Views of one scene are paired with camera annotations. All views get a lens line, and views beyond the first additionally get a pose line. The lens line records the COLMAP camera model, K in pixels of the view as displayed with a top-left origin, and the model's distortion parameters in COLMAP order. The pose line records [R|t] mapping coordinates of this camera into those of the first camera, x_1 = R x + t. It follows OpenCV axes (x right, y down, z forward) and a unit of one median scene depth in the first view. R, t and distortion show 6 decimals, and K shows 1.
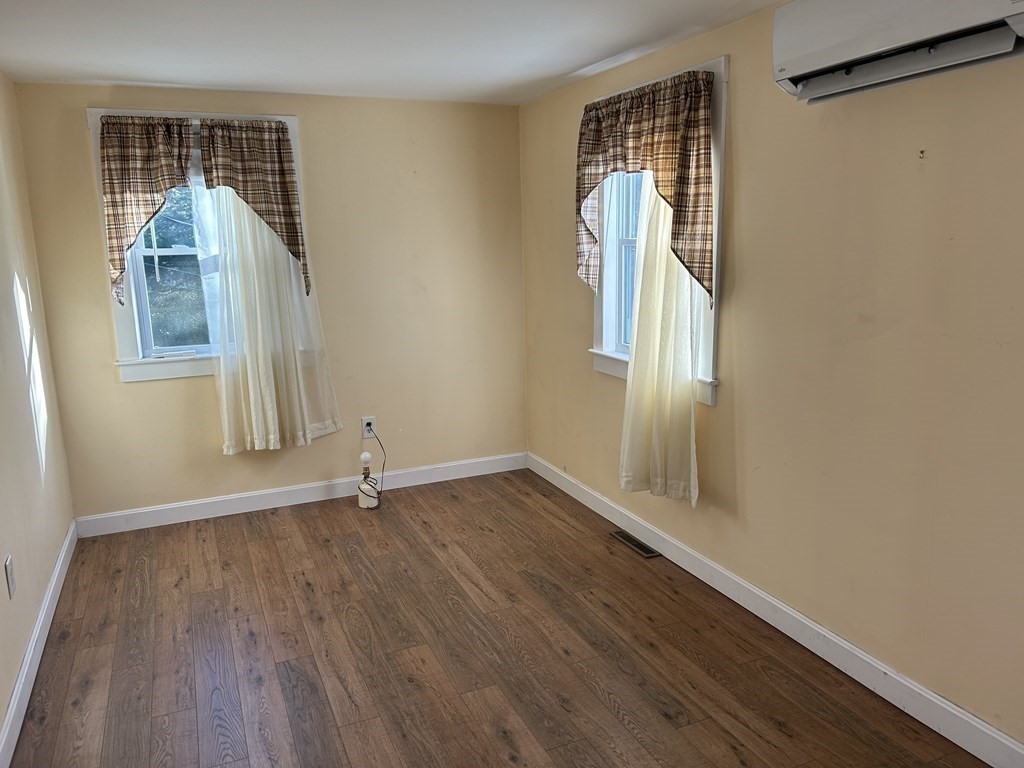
lens RADIAL K [[755.5, 0, 511.7], [0, 755.5, 388.7], [0, 0, 1]] dist [0.014024, 0.001736]
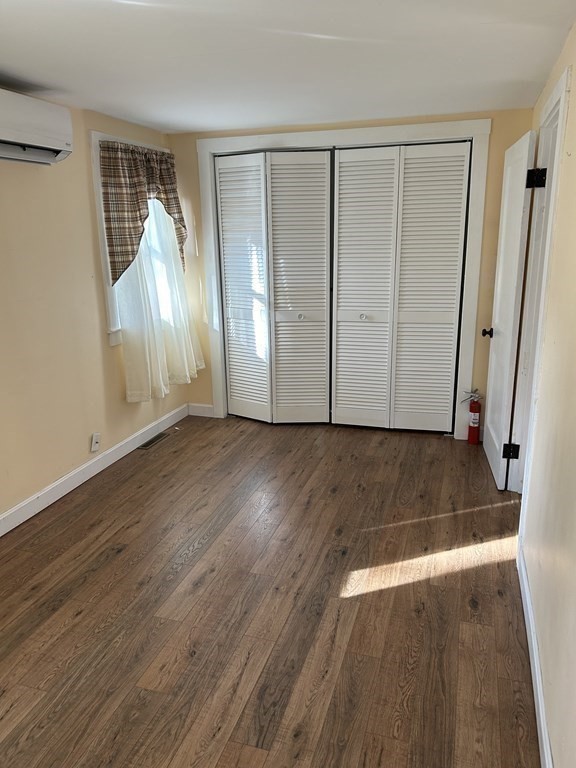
lens RADIAL K [[566.6, 0, 290.2], [0, 566.6, 382.4], [0, 0, 1]] dist [0.014024, 0.001736]
pose [[-0.748186, -0.133927, 0.649832, -0.723107], [0.175271, 0.904729, 0.388259, -0.259803], [-0.639920, 0.404386, -0.653433, 1.303428]]
